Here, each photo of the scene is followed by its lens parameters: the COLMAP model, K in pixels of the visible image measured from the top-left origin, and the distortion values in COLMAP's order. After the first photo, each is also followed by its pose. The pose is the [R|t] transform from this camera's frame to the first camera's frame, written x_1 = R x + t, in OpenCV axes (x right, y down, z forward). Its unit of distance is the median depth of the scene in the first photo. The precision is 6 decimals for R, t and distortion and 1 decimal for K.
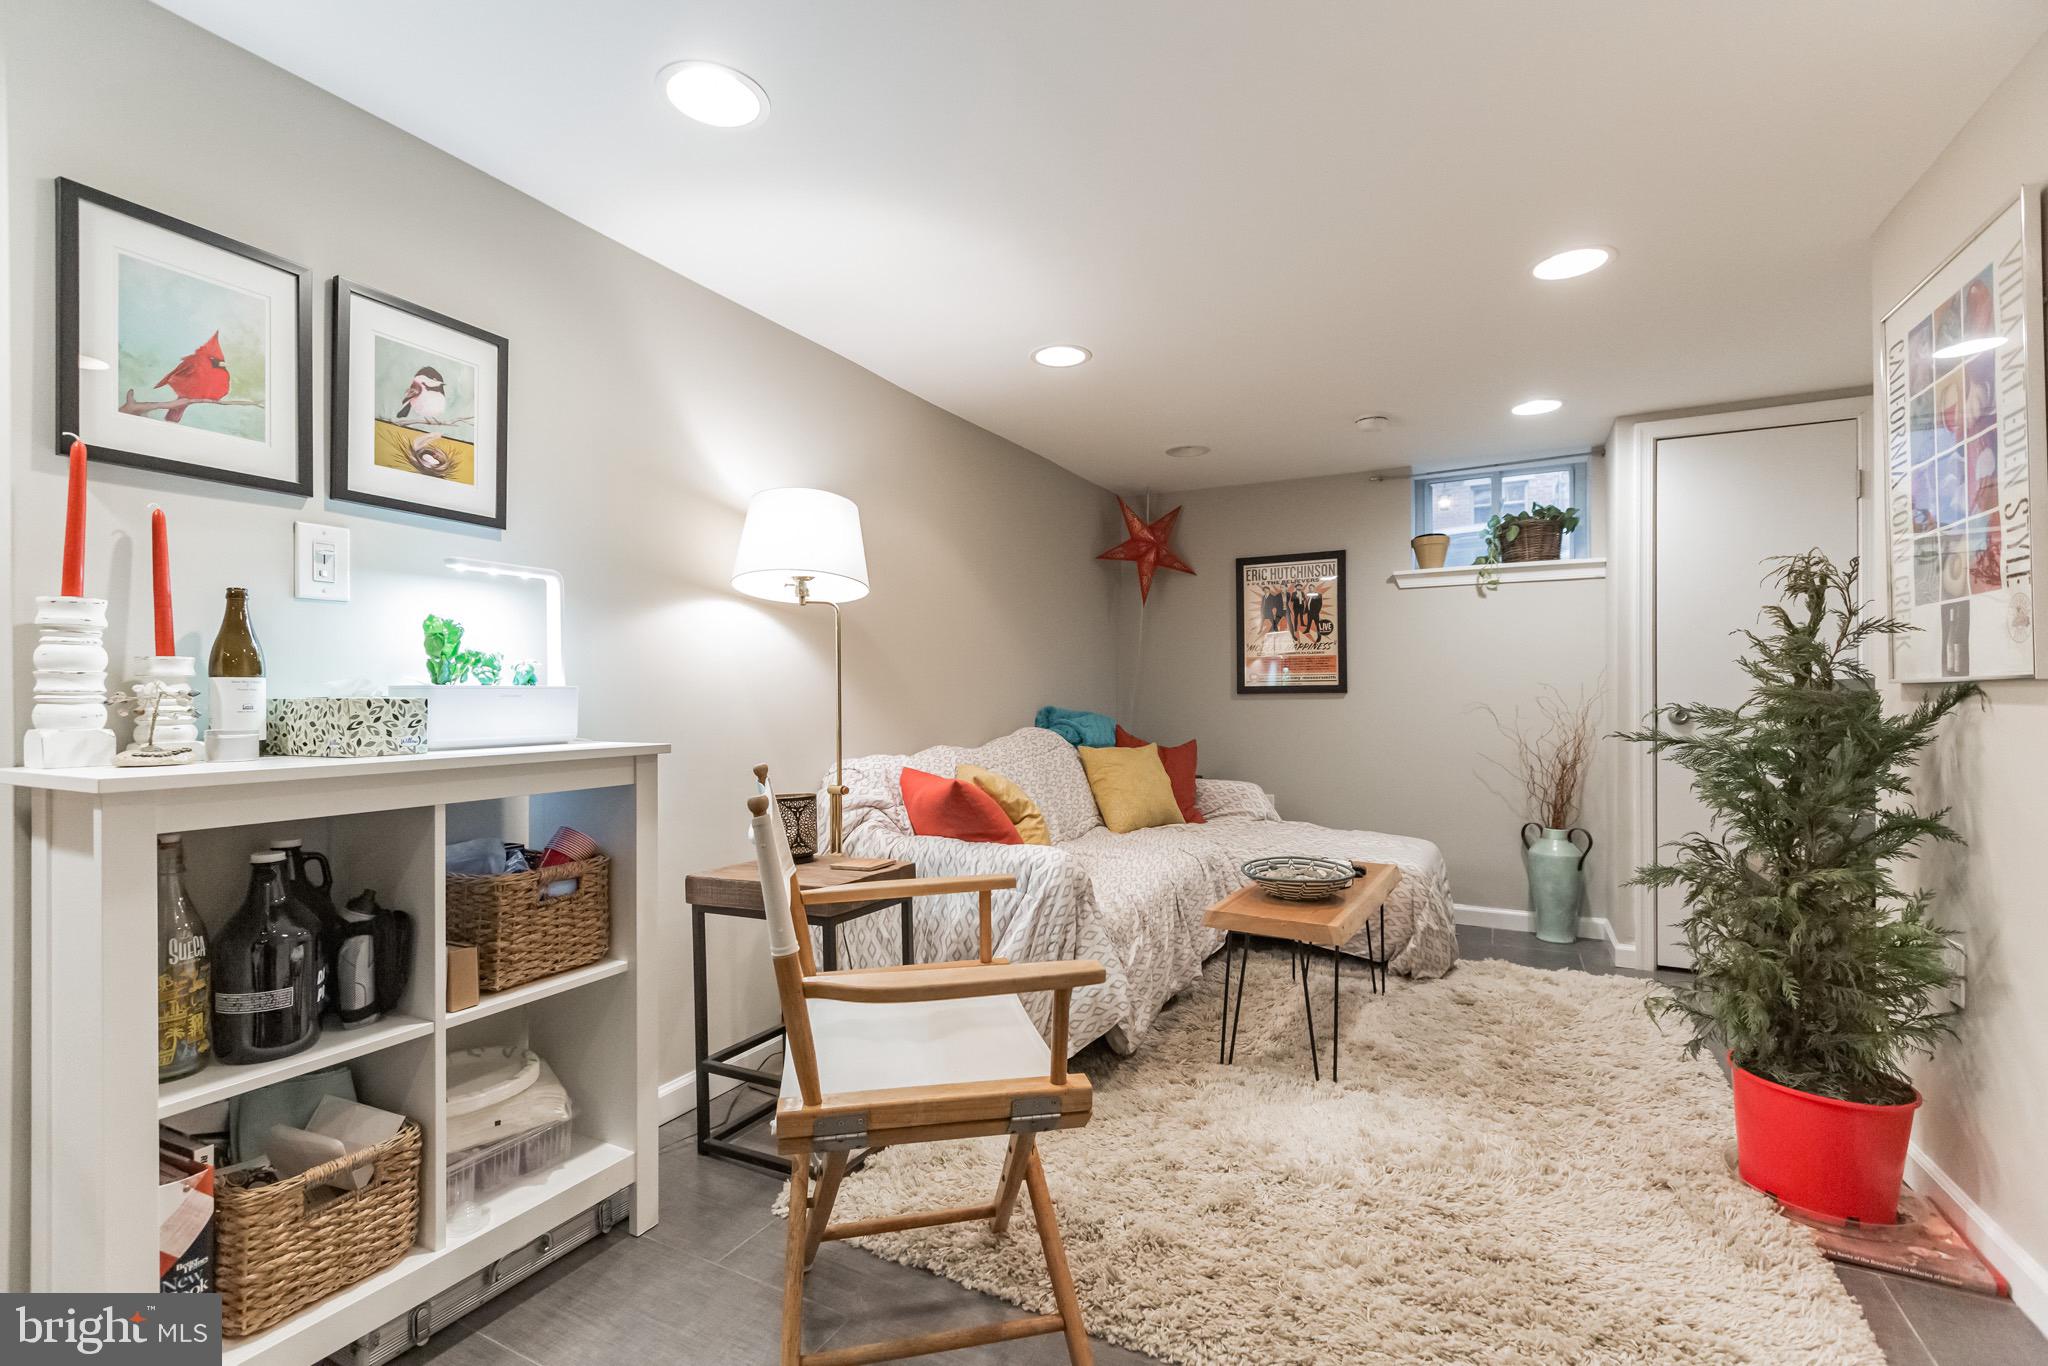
lens RADIAL K [[919.0, 0, 1015.2], [0, 919.0, 690.1], [0, 0, 1]] dist [0.004380, 0.000068]
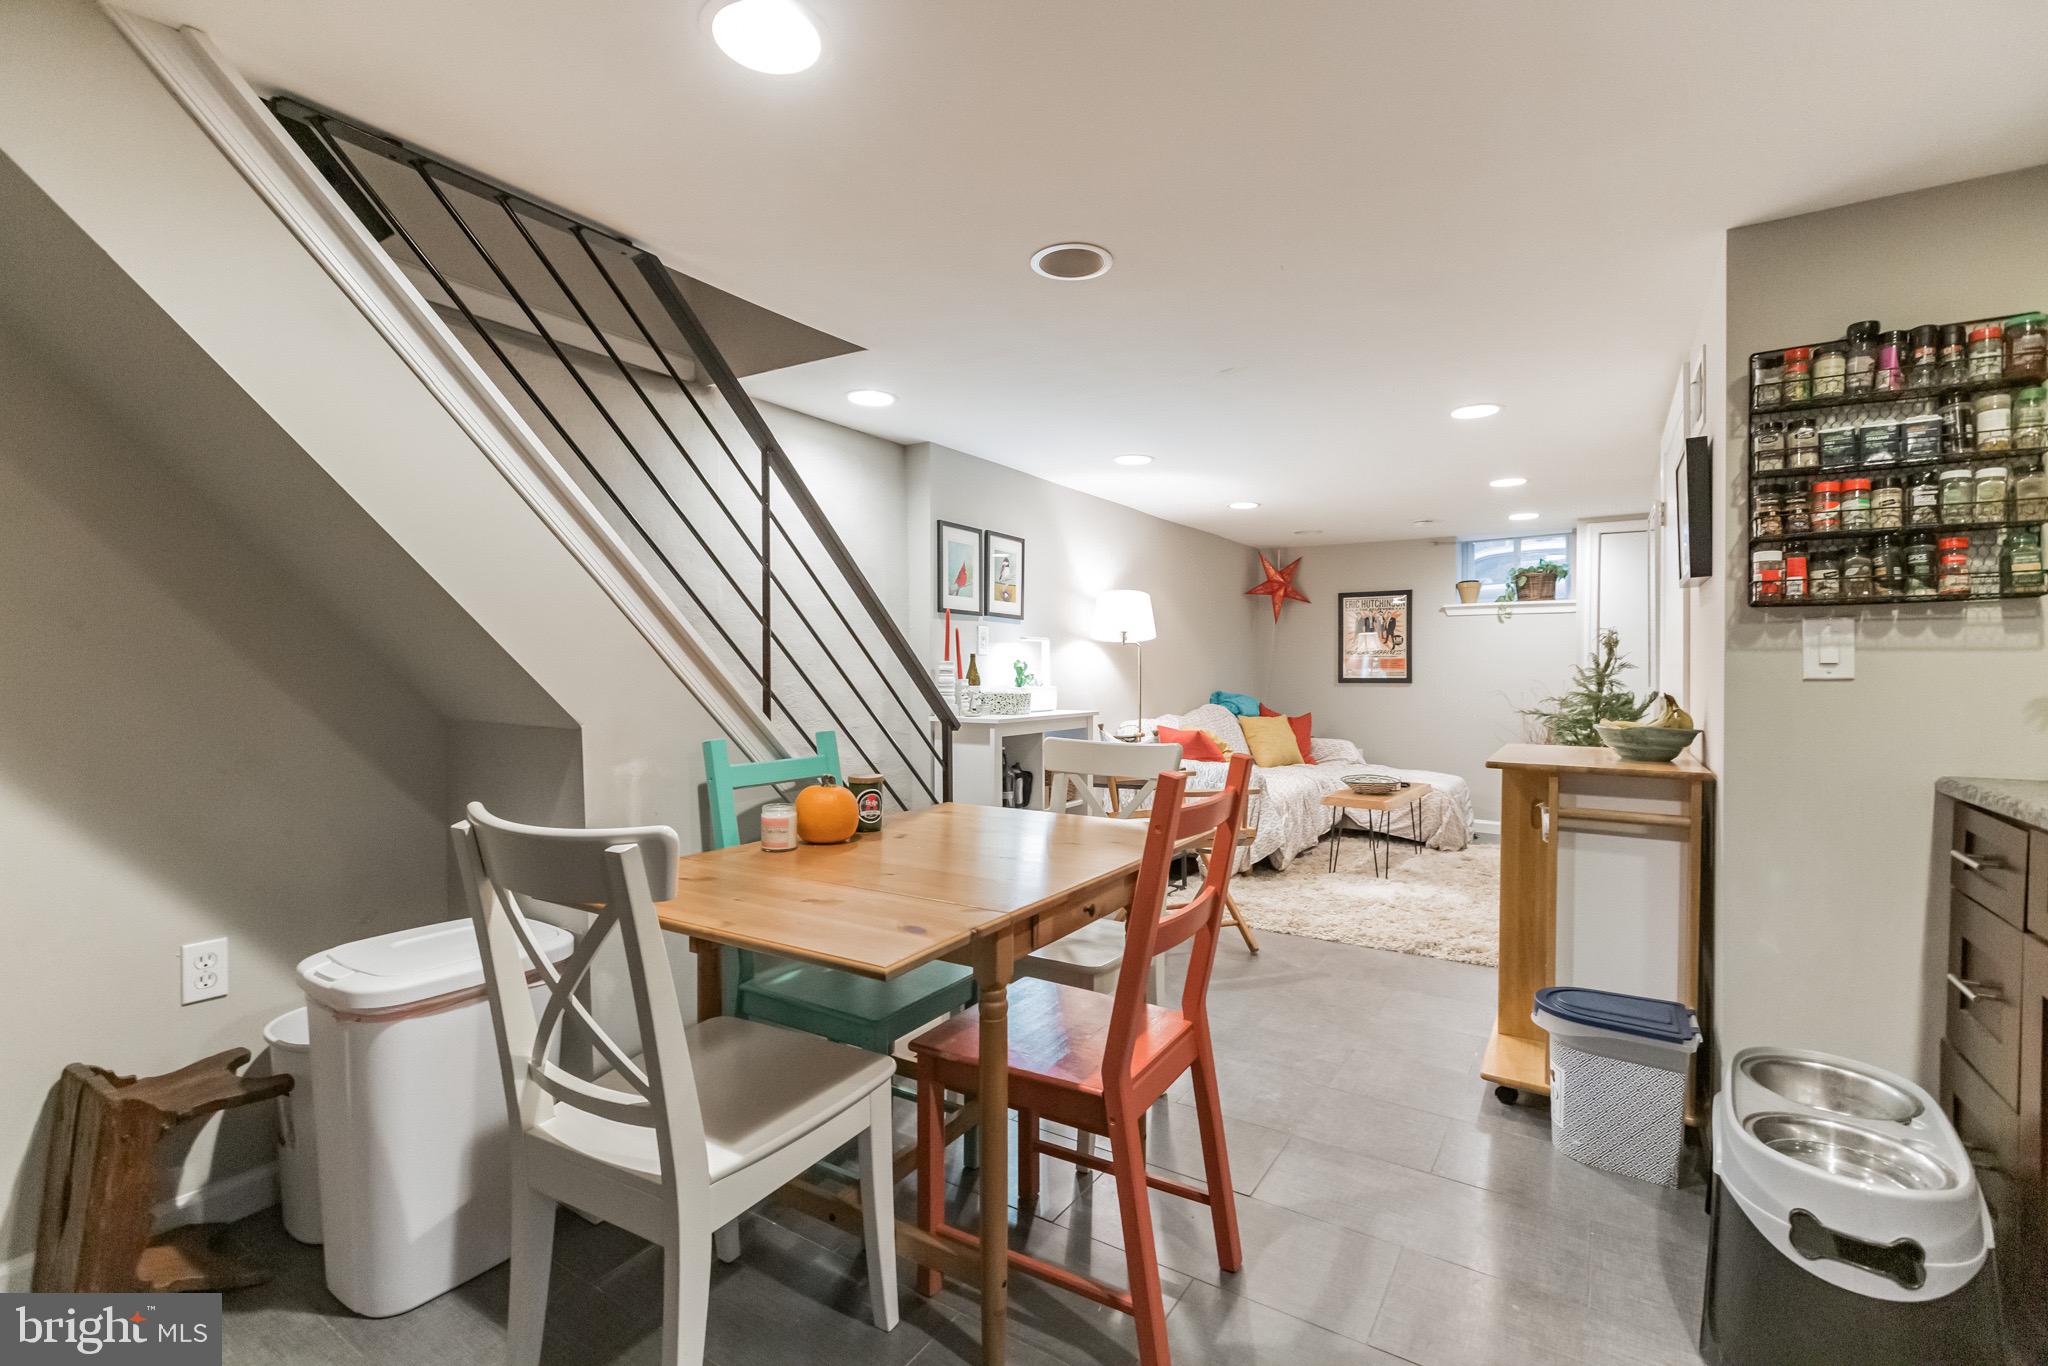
lens RADIAL K [[919.0, 0, 1033.4], [0, 919.0, 676.9], [0, 0, 1]] dist [0.004380, 0.000068]
pose [[0.996763, 0.007096, -0.080085, -0.181877], [-0.005924, 0.999872, 0.014864, -0.033991], [0.080180, -0.014342, 0.996677, -0.725953]]
